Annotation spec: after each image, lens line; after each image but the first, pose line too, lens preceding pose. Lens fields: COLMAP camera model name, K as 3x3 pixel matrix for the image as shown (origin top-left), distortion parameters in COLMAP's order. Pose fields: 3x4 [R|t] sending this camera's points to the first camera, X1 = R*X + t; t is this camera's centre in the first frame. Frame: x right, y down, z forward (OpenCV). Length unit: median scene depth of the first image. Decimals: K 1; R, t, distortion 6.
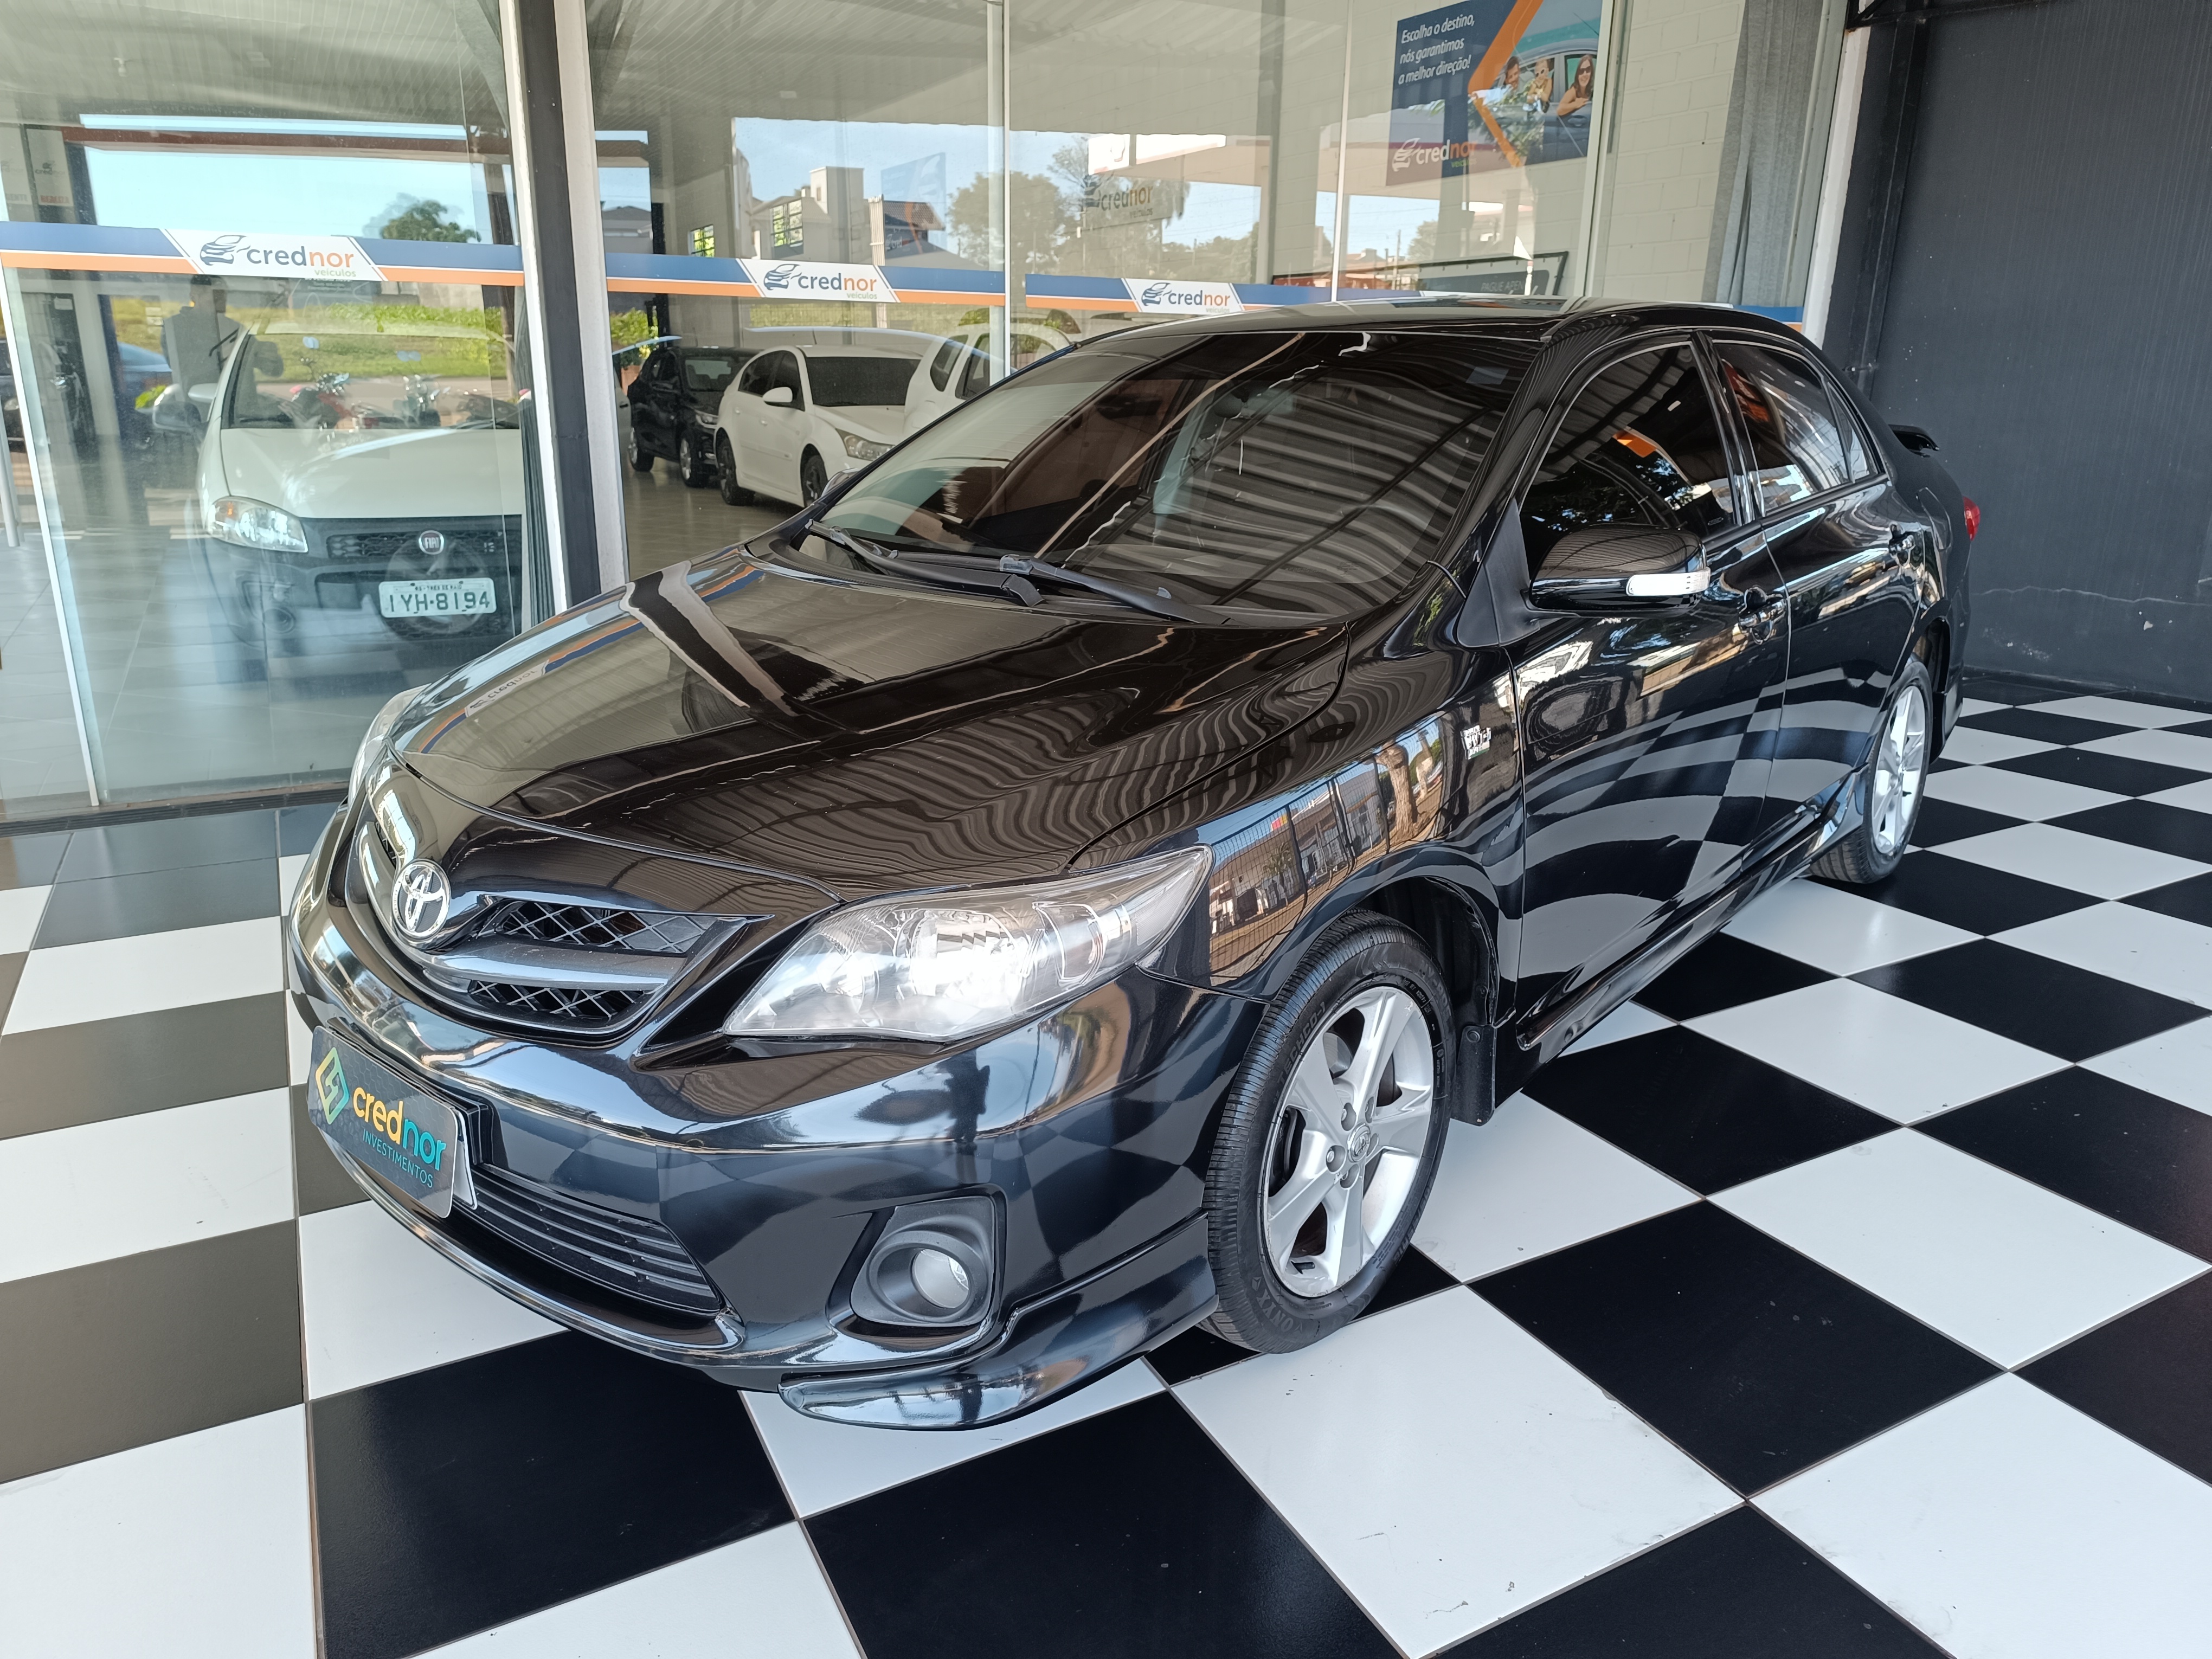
lens RADIAL K [[1532.3, 0, 1106.0], [0, 1532.3, 829.5], [0, 0, 1]] dist [0.002581, 0.000574]
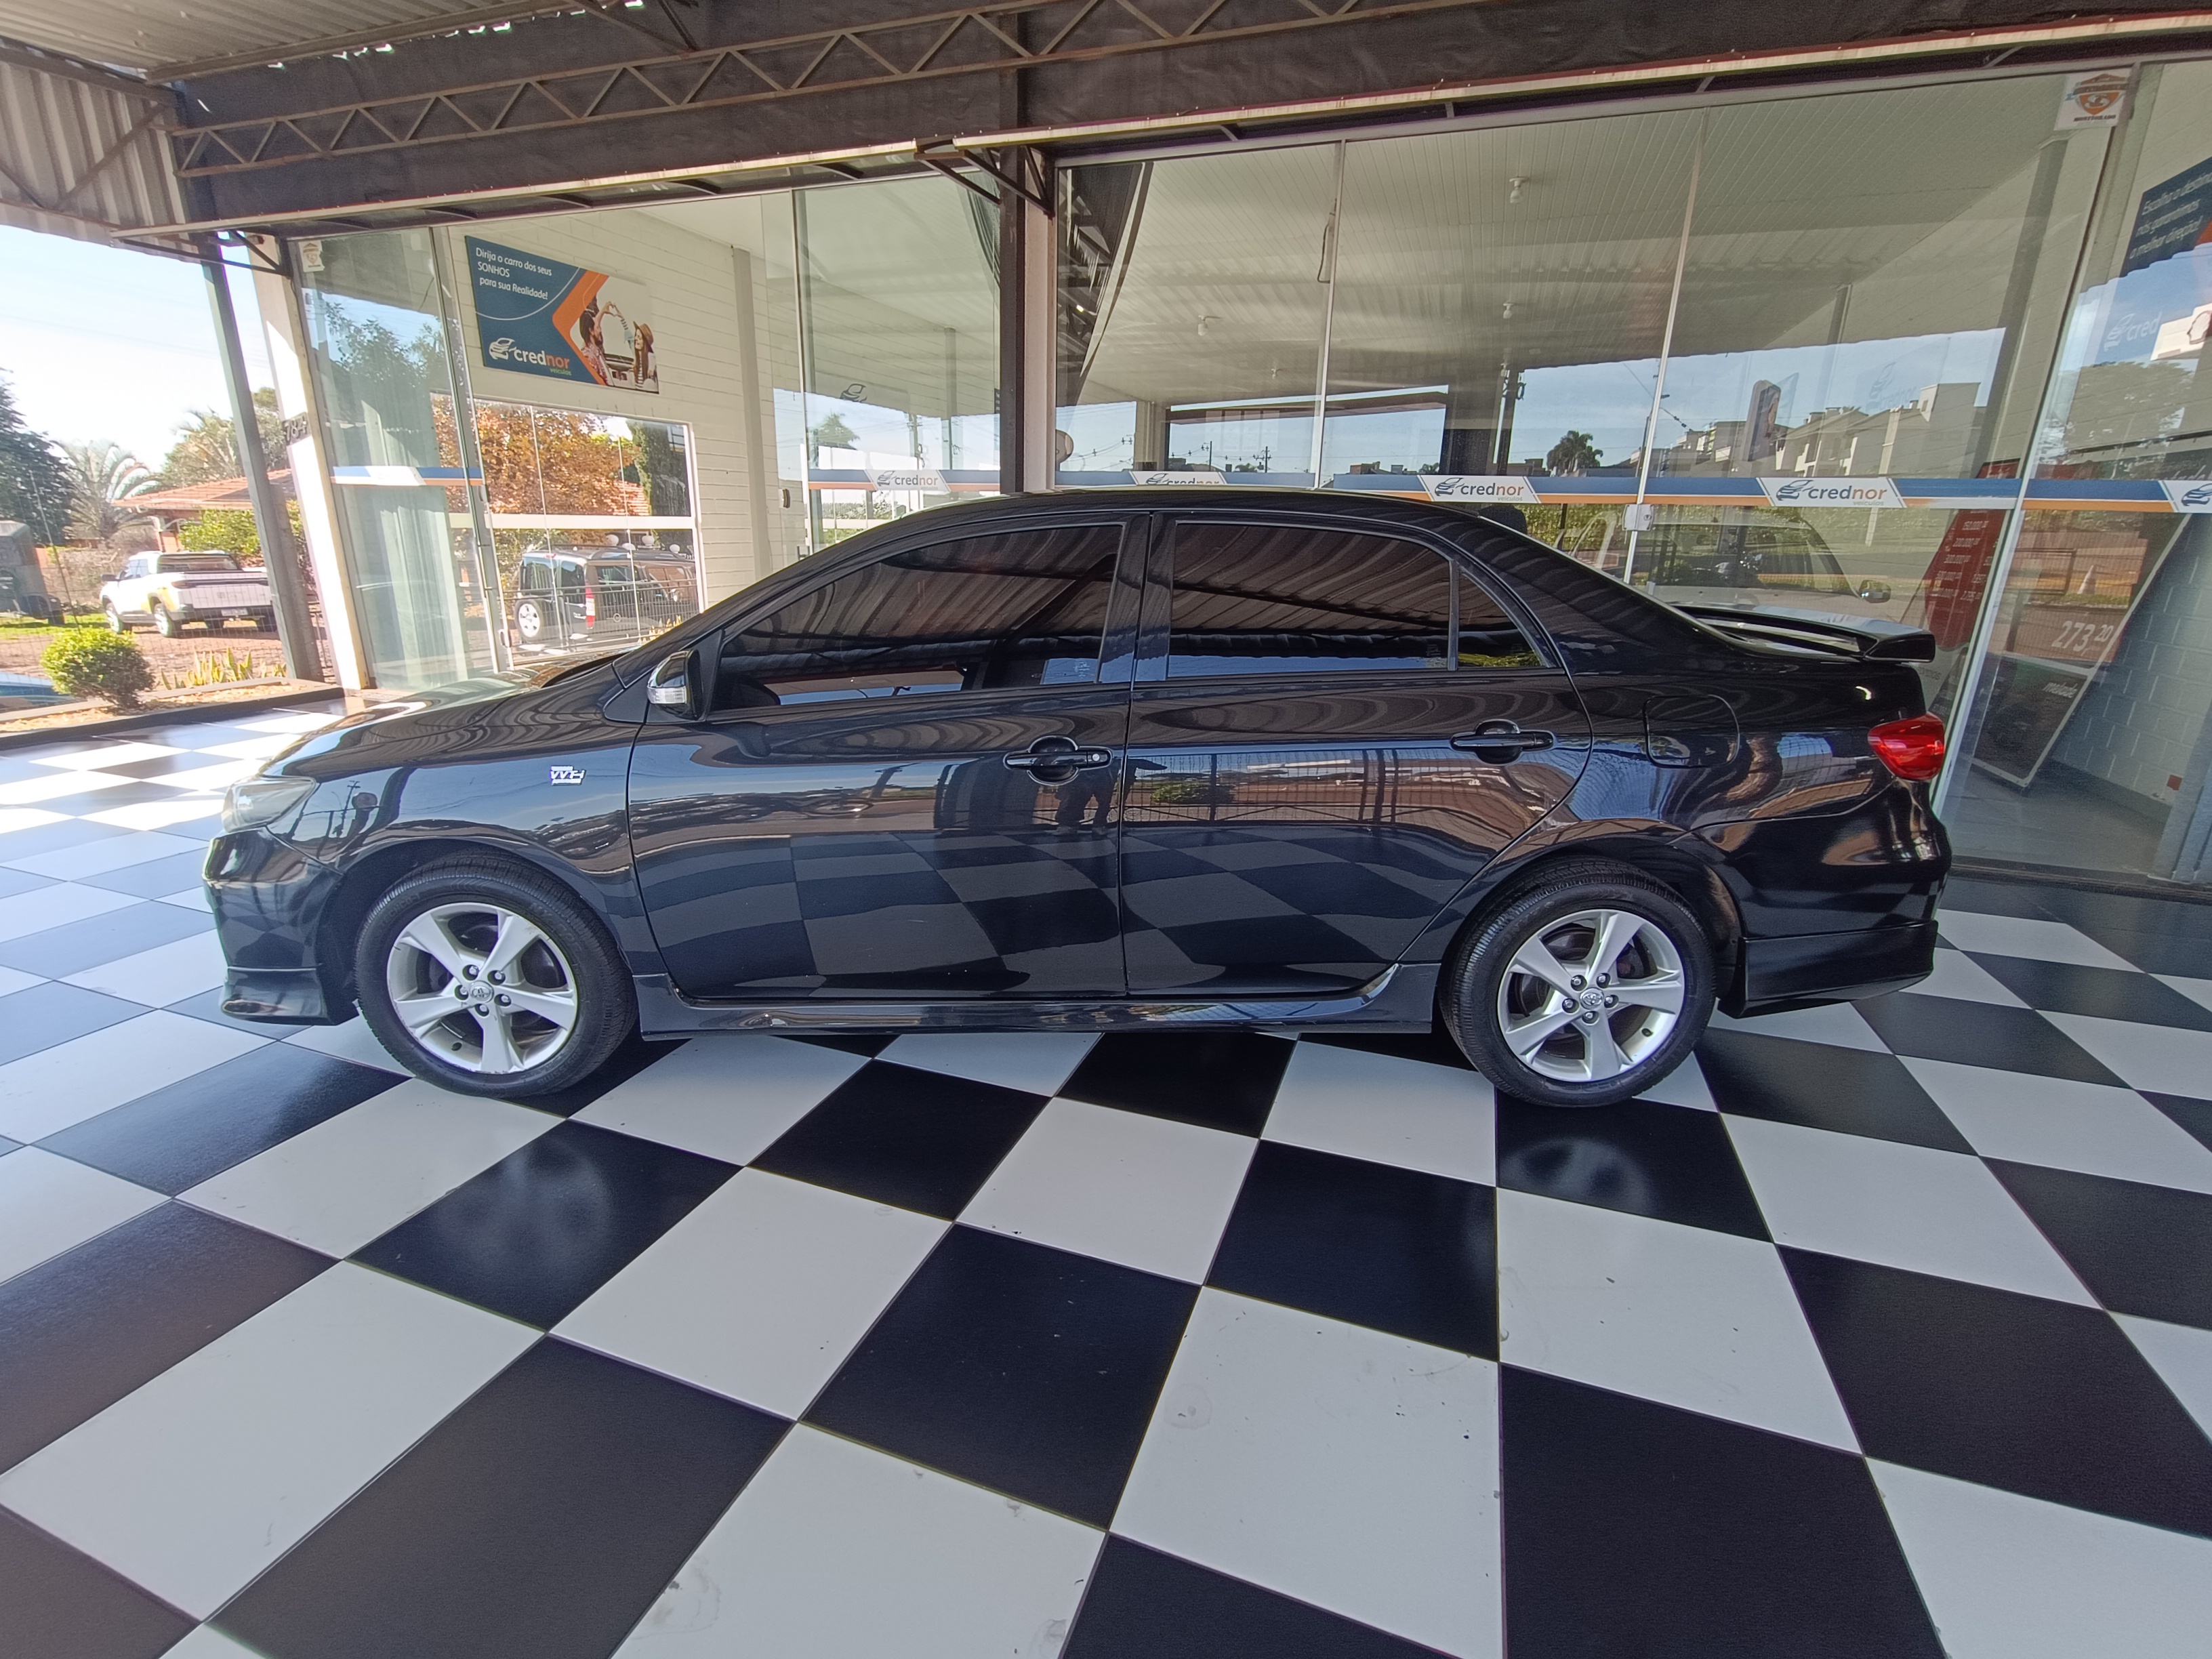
lens RADIAL K [[1006.5, 0, 1110.1], [0, 1006.5, 864.7], [0, 0, 1]] dist [0.000175, 0.000068]
pose [[0.672030, 0.238749, -0.700981, 0.660262], [-0.230139, 0.967063, 0.108741, -0.105052], [0.703855, 0.088246, 0.704841, 0.335507]]
